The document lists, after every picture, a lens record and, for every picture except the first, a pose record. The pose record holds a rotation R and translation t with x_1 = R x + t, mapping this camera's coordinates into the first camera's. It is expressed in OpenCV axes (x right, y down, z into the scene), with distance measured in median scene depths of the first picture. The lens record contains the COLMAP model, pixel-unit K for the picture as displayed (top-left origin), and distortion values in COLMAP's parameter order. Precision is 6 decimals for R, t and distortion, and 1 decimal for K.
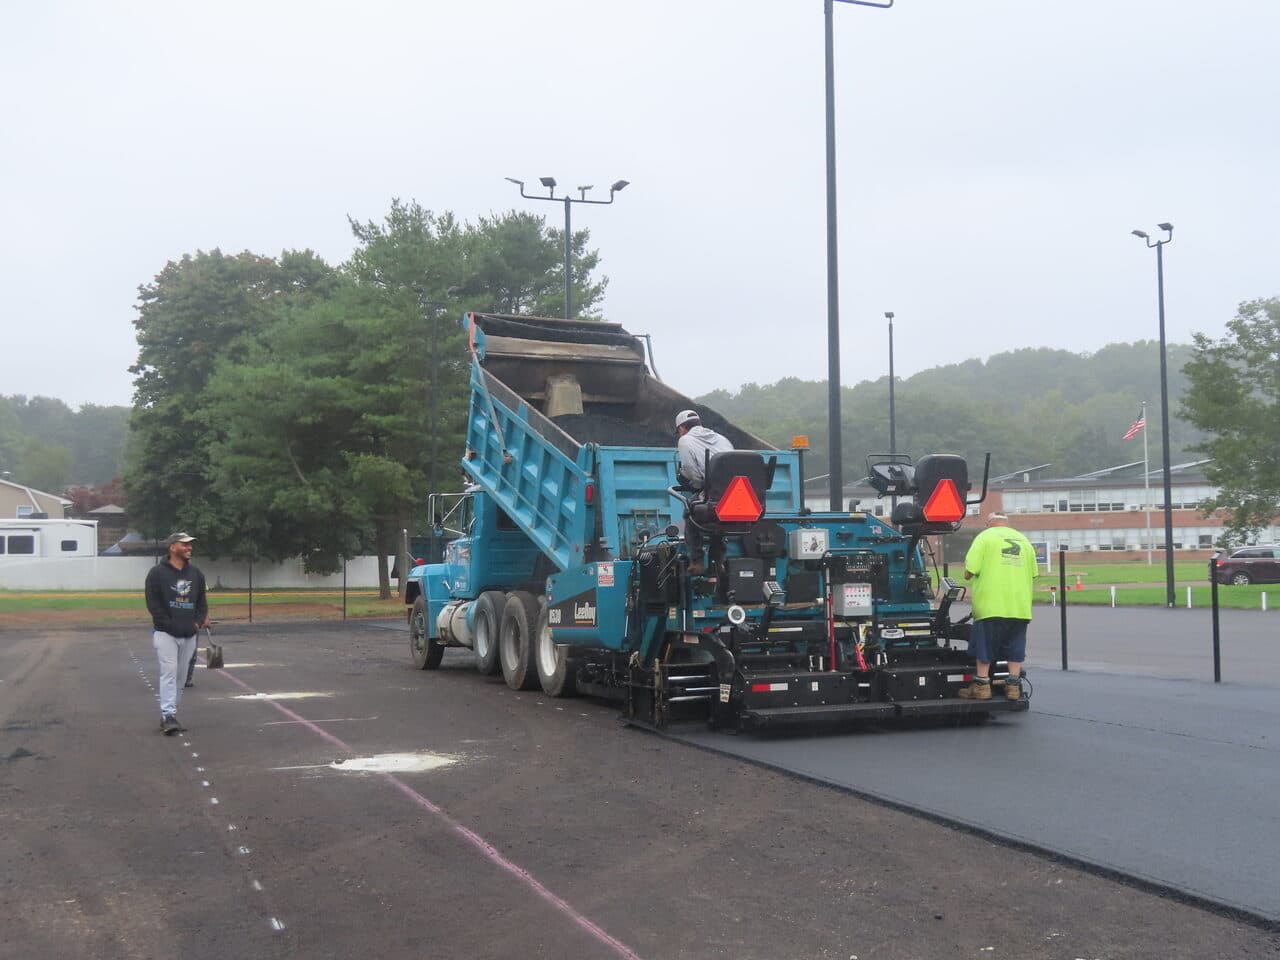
lens RADIAL K [[1472.9, 0, 634.1], [0, 1472.9, 485.2], [0, 0, 1]] dist [0.005017, -0.005849]
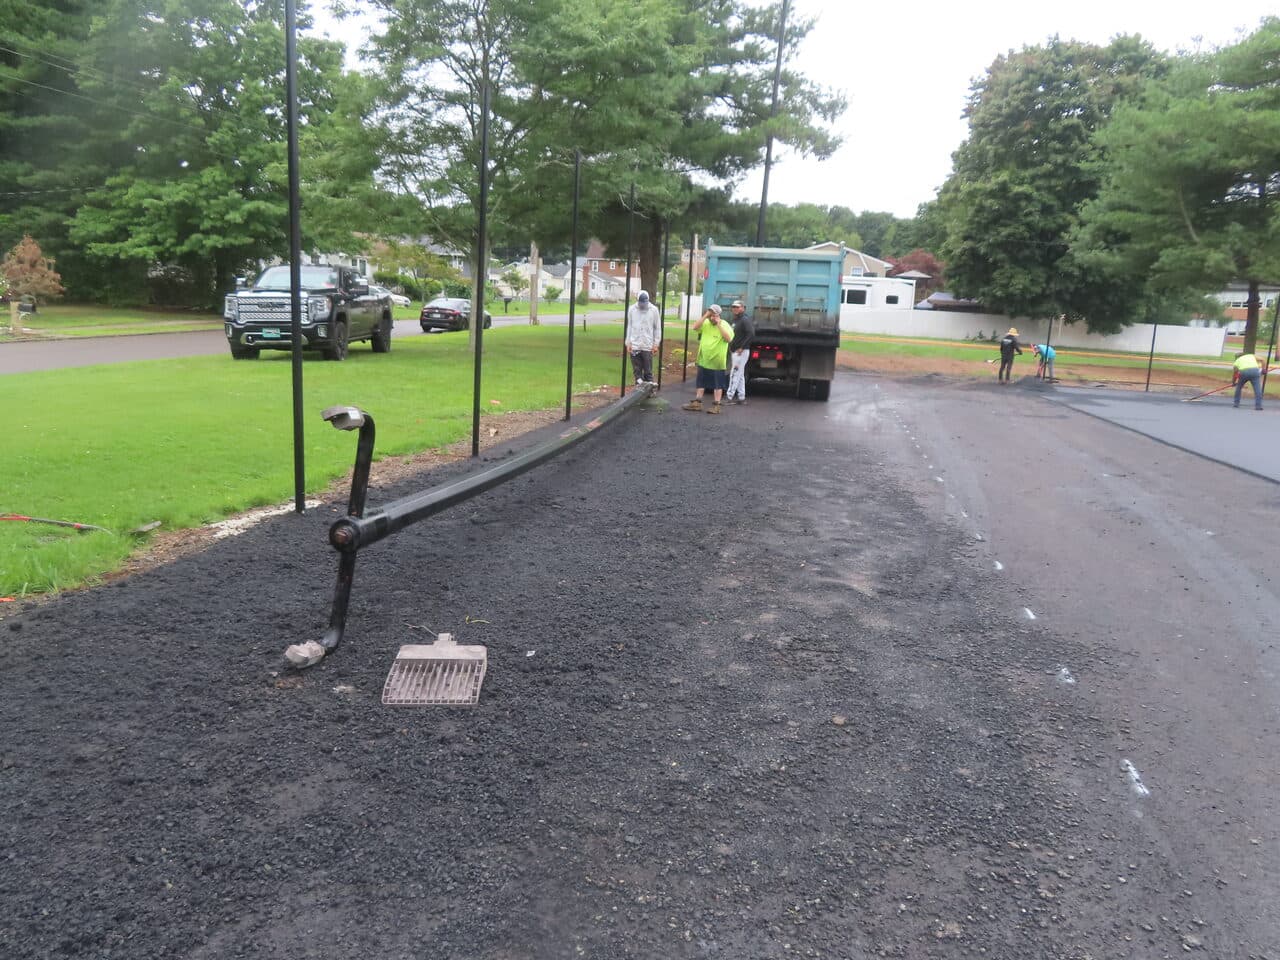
lens RADIAL K [[913.5, 0, 618.6], [0, 913.5, 473.4], [0, 0, 1]] dist [0.001622, 0.005009]
pose [[0.824710, 0.159167, -0.542697, -0.125683], [-0.036747, 0.972634, 0.229420, 0.014380], [0.564361, -0.169262, 0.807989, 0.204260]]
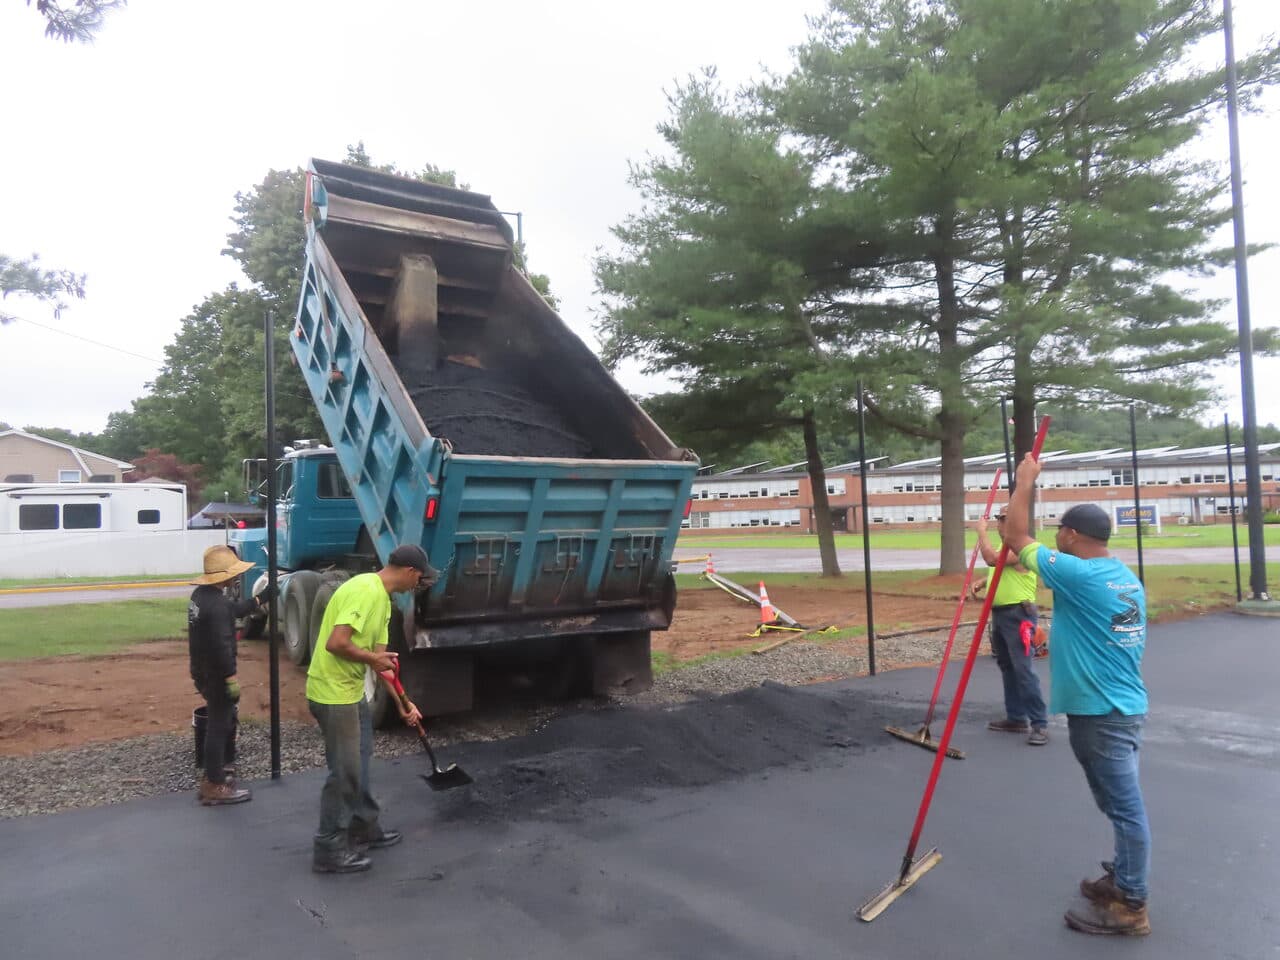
lens RADIAL K [[915.9, 0, 635.5], [0, 915.9, 499.2], [0, 0, 1]] dist [-0.000493, 0.000405]
pose [[0.972346, -0.006140, 0.233464, -0.244871], [0.003950, 0.999944, 0.009848, 0.027881], [-0.233511, -0.008653, 0.972316, 0.468006]]
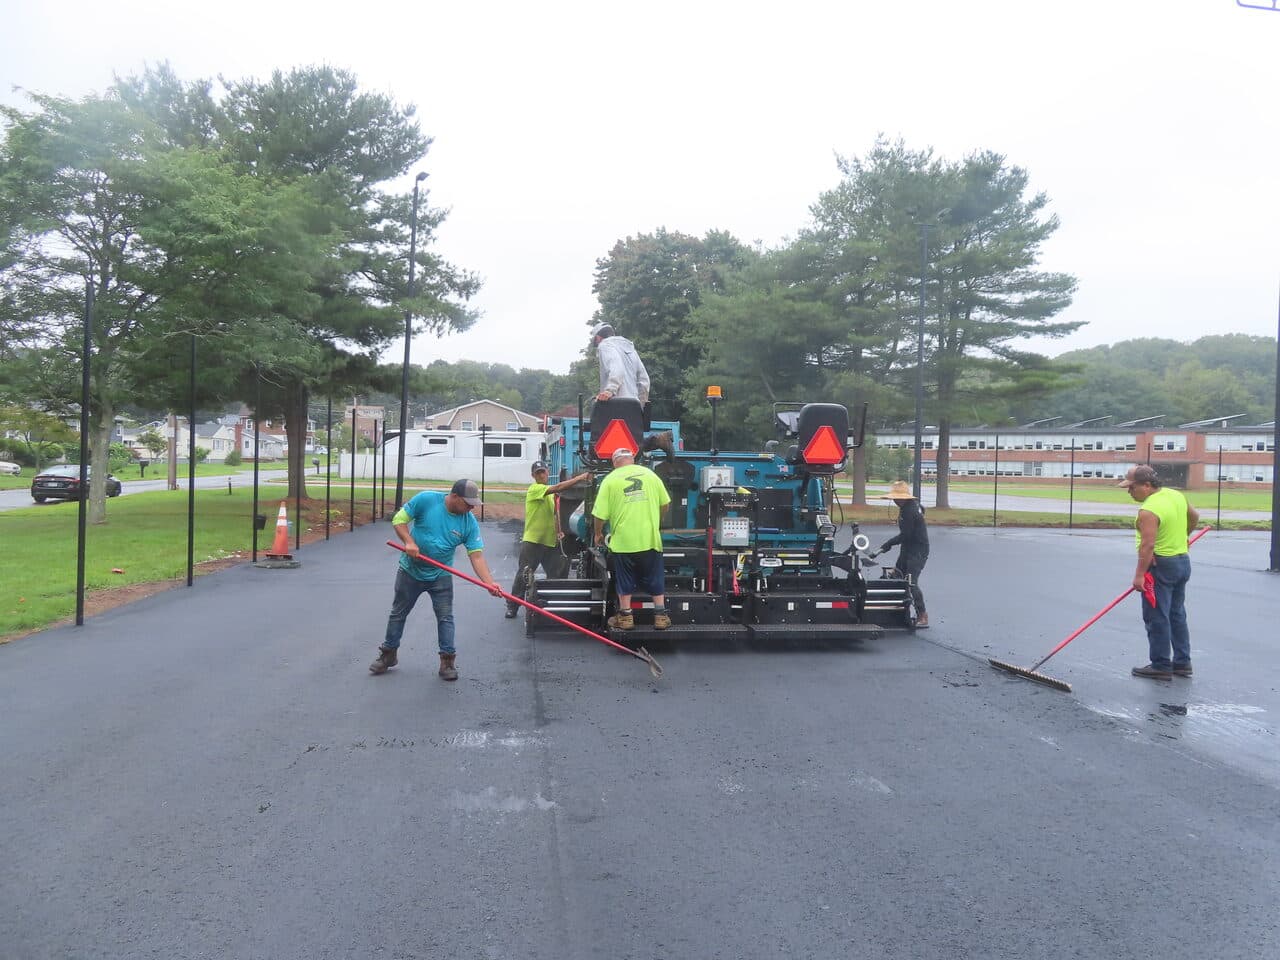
lens RADIAL K [[913.3, 0, 641.4], [0, 913.3, 477.0], [0, 0, 1]] dist [-0.009313, 0.000823]
pose [[0.975392, 0.036860, -0.217373, -0.110592], [-0.024348, 0.997904, 0.059961, 0.011114], [0.219128, -0.053193, 0.974245, 0.191456]]
